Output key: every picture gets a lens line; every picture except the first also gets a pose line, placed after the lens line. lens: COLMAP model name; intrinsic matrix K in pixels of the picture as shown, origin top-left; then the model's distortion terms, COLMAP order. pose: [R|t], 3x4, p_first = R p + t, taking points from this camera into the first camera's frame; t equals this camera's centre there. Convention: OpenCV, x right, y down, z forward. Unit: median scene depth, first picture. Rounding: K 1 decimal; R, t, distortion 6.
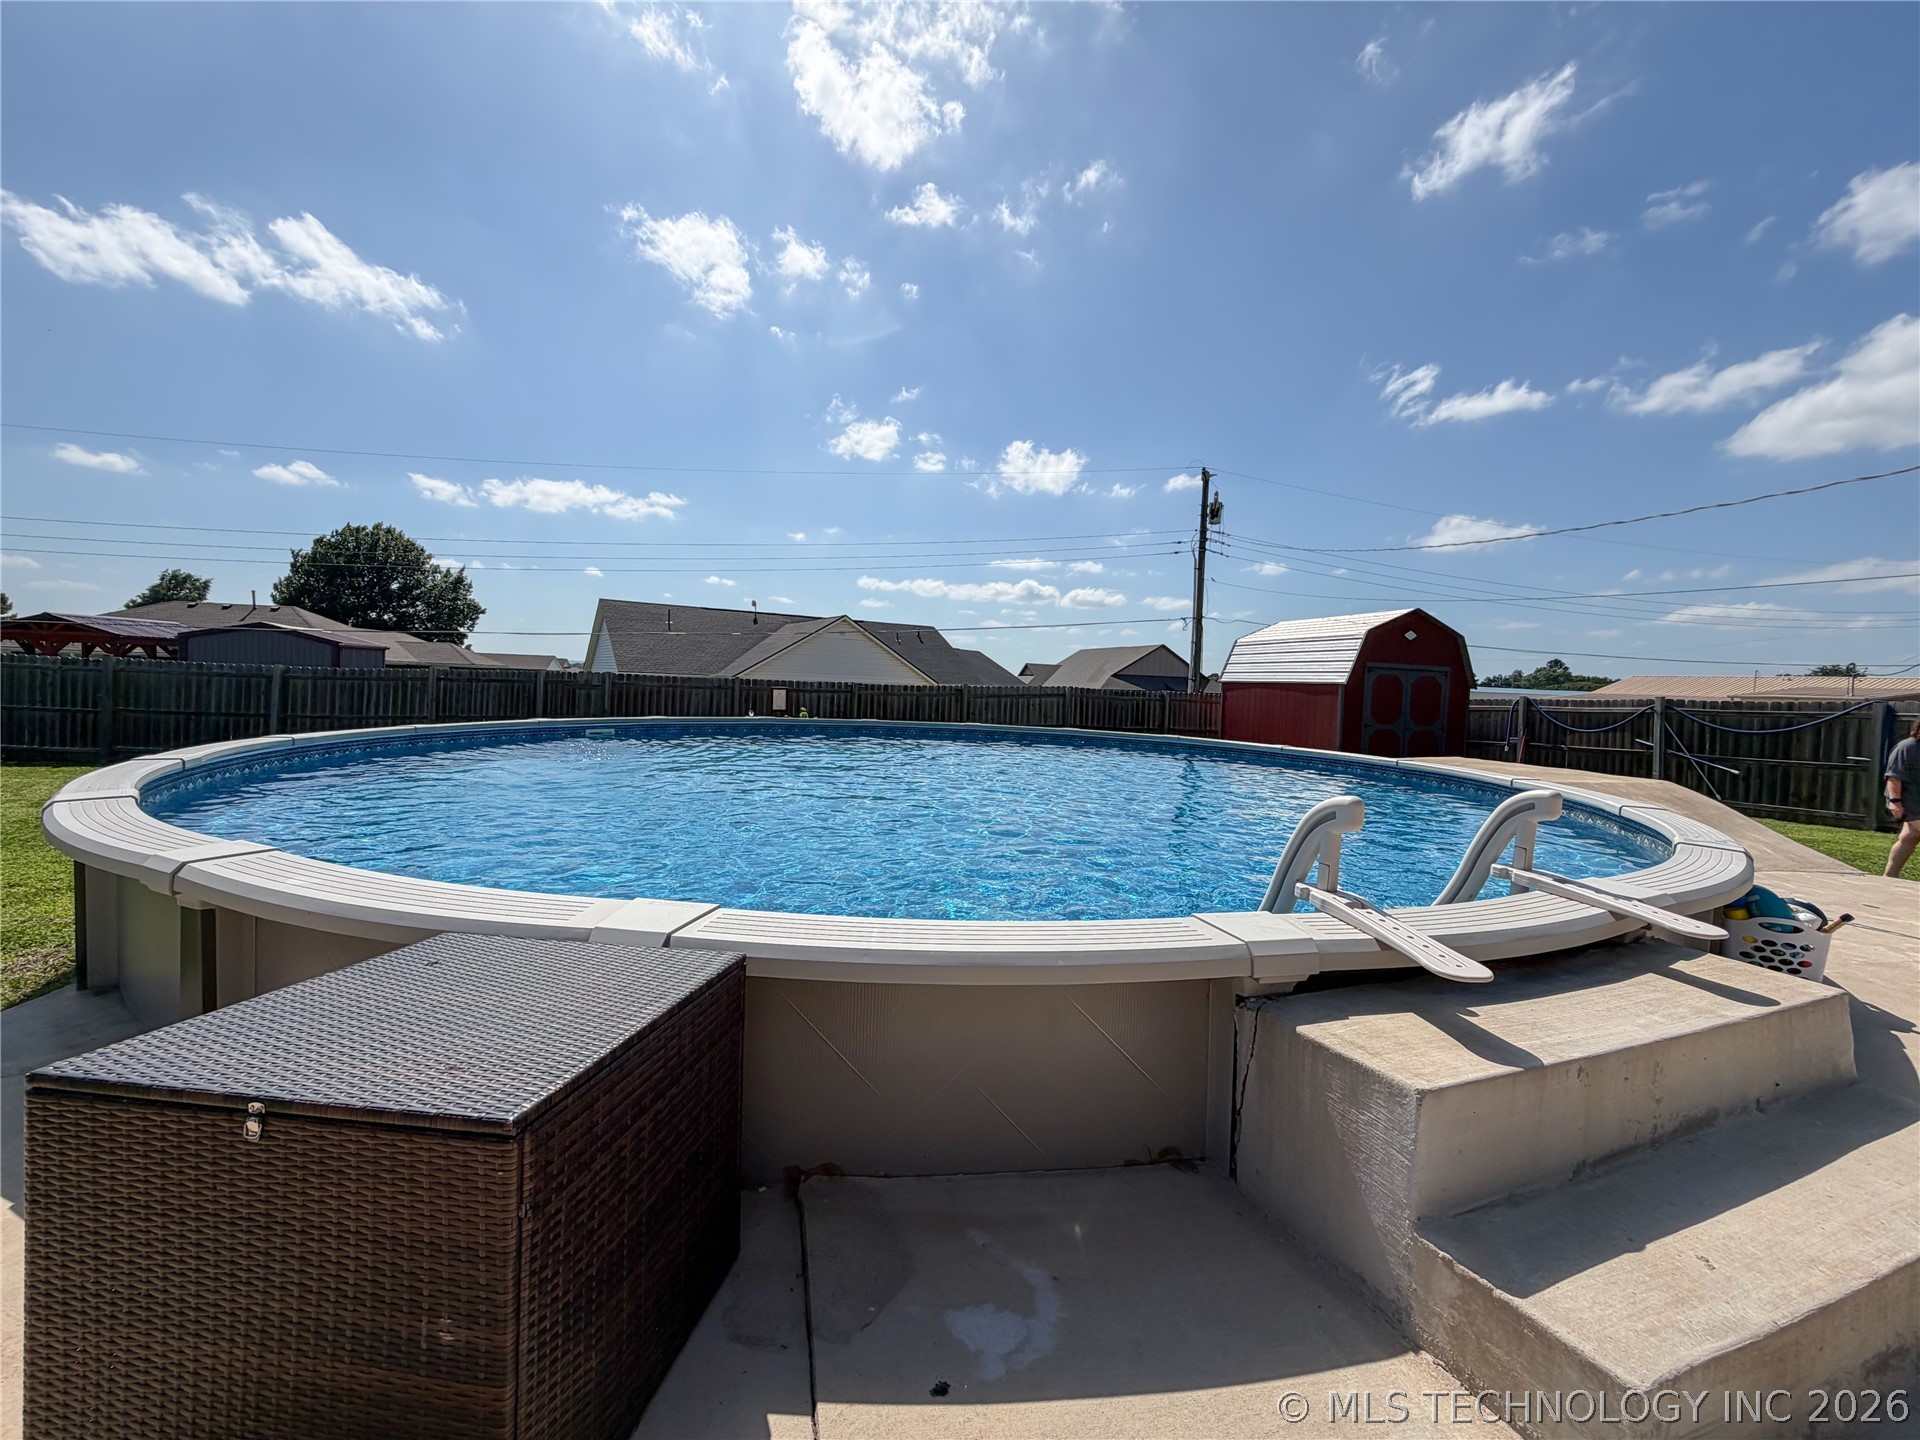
lens RADIAL K [[778.2, 0, 956.9], [0, 778.2, 701.1], [0, 0, 1]] dist [0.002540, -0.001323]
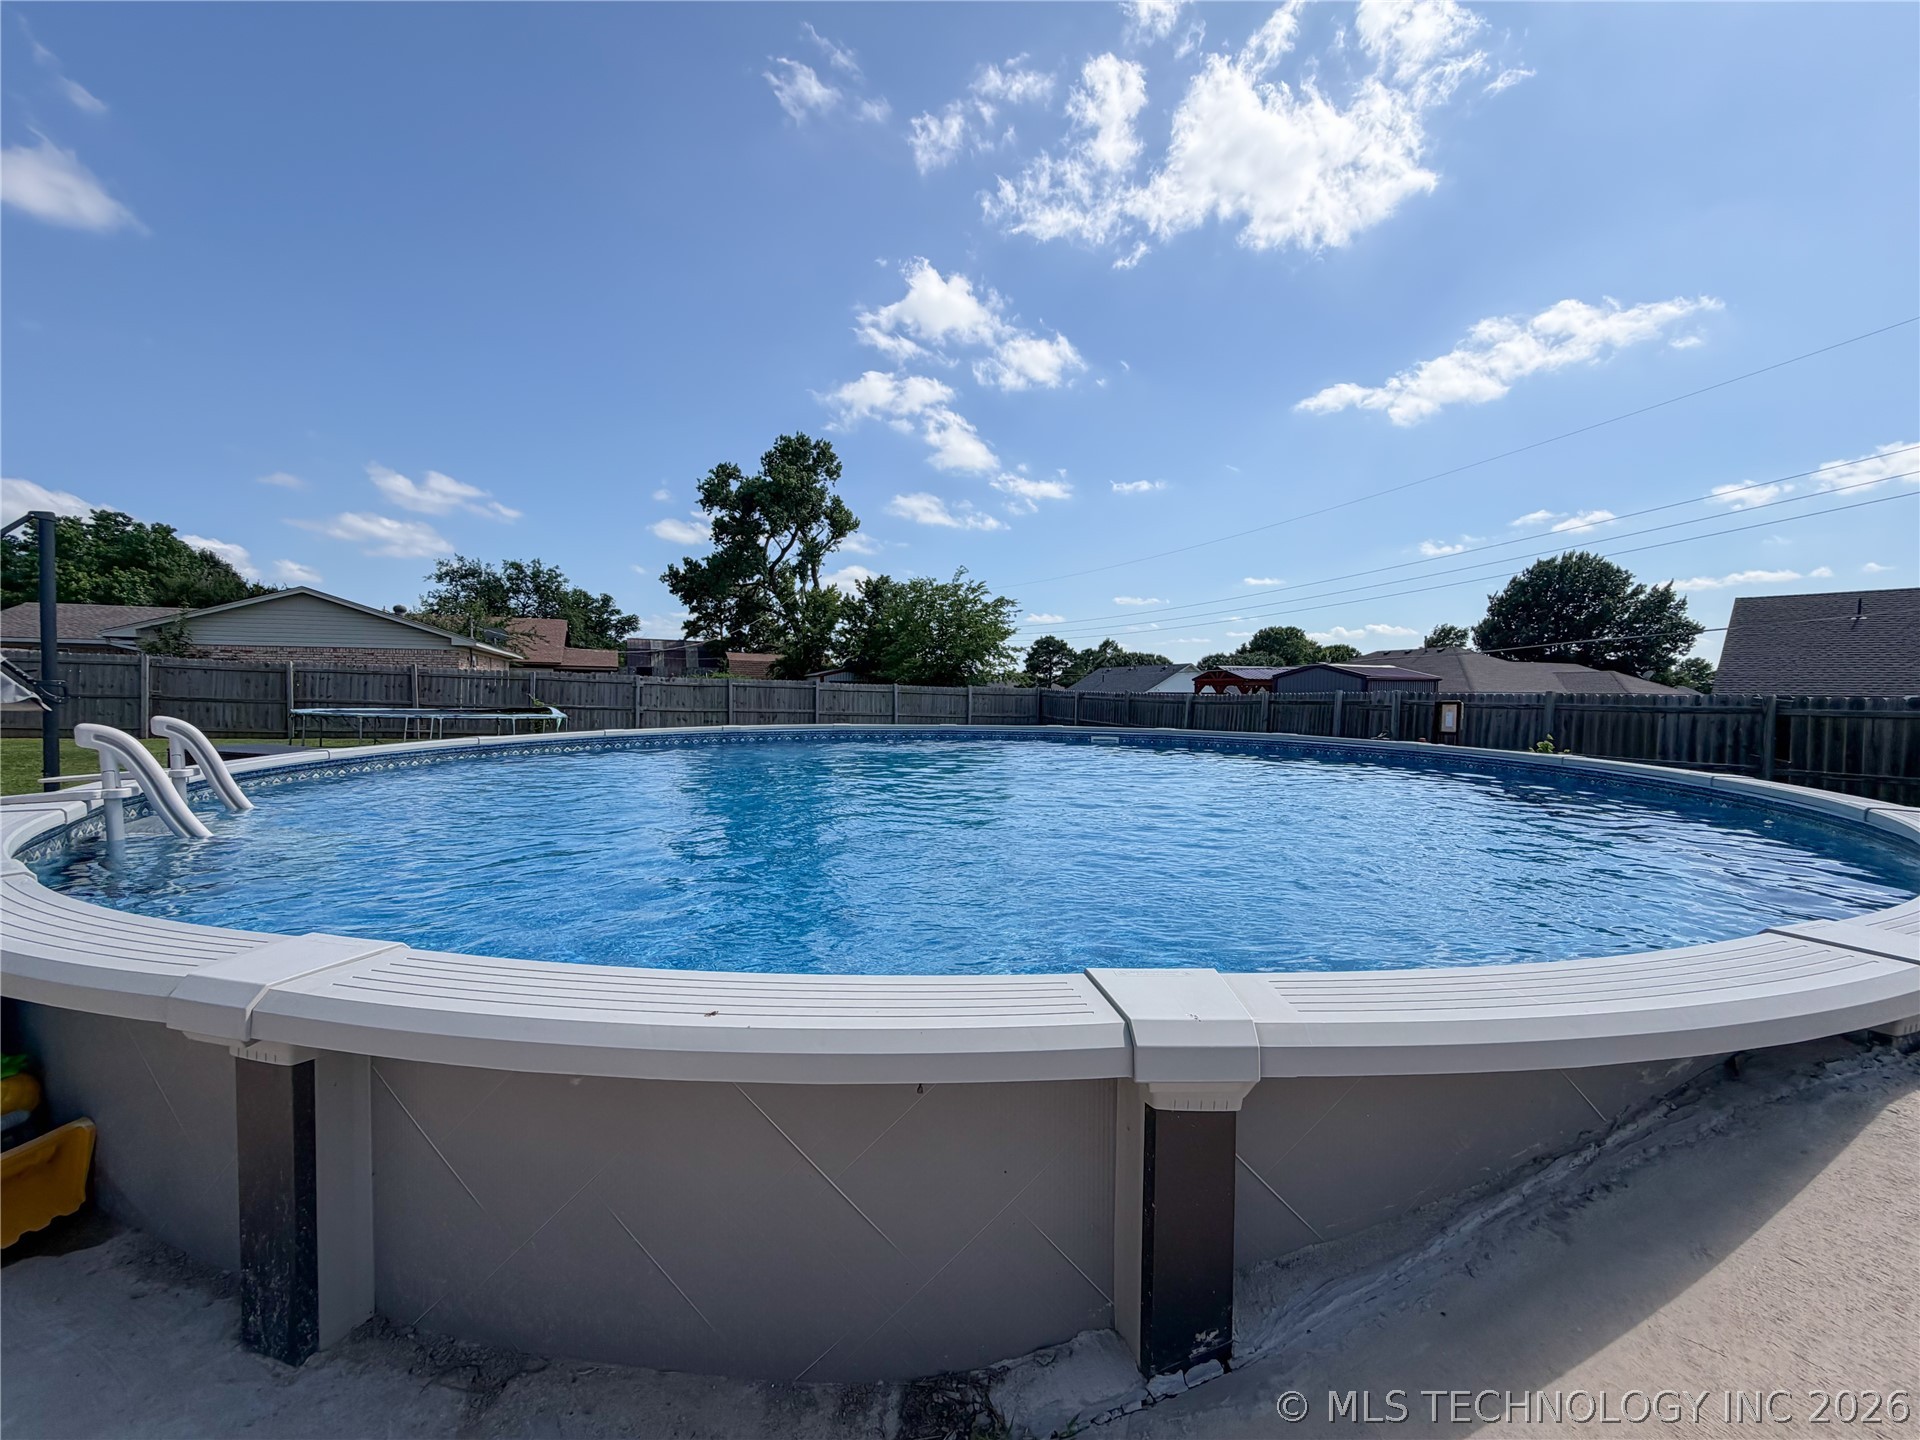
lens RADIAL K [[778.2, 0, 949.8], [0, 778.2, 700.2], [0, 0, 1]] dist [0.002540, -0.001323]
pose [[0.156749, -0.022492, -0.987382, 0.221366], [-0.026930, 0.999272, -0.027038, 0.007214], [0.987271, 0.030829, 0.156029, 0.205721]]
